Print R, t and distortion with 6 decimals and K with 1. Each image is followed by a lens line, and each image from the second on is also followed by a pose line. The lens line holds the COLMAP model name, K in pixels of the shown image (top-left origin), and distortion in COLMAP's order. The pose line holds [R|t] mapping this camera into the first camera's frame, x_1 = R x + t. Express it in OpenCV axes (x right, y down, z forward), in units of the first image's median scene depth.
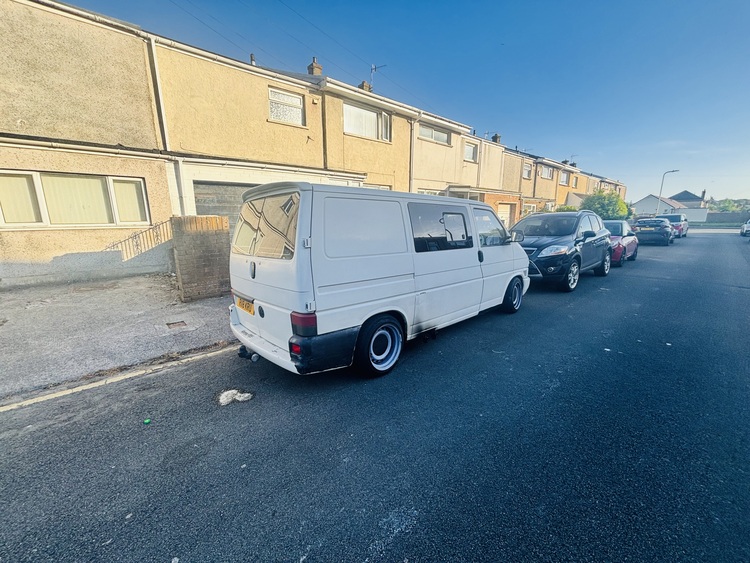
lens RADIAL K [[305.0, 0, 375.0], [0, 305.0, 281.5], [0, 0, 1]] dist [0.001553, -0.000120]
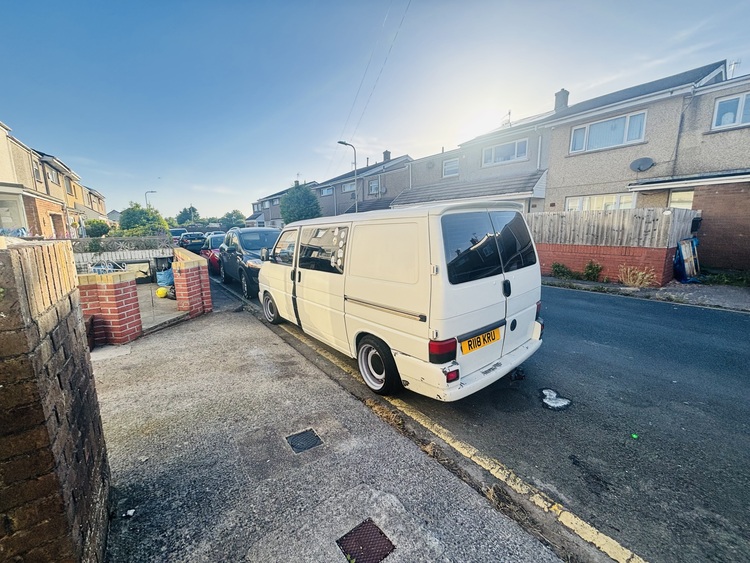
lens RADIAL K [[296.5, 0, 375.0], [0, 296.5, 281.5], [0, 0, 1]] dist [0.000845, -0.000573]
pose [[0.083786, -0.172467, 0.981445, -0.219147], [0.212390, 0.965368, 0.151510, -0.046956], [-0.973586, 0.195755, 0.117514, 0.209879]]
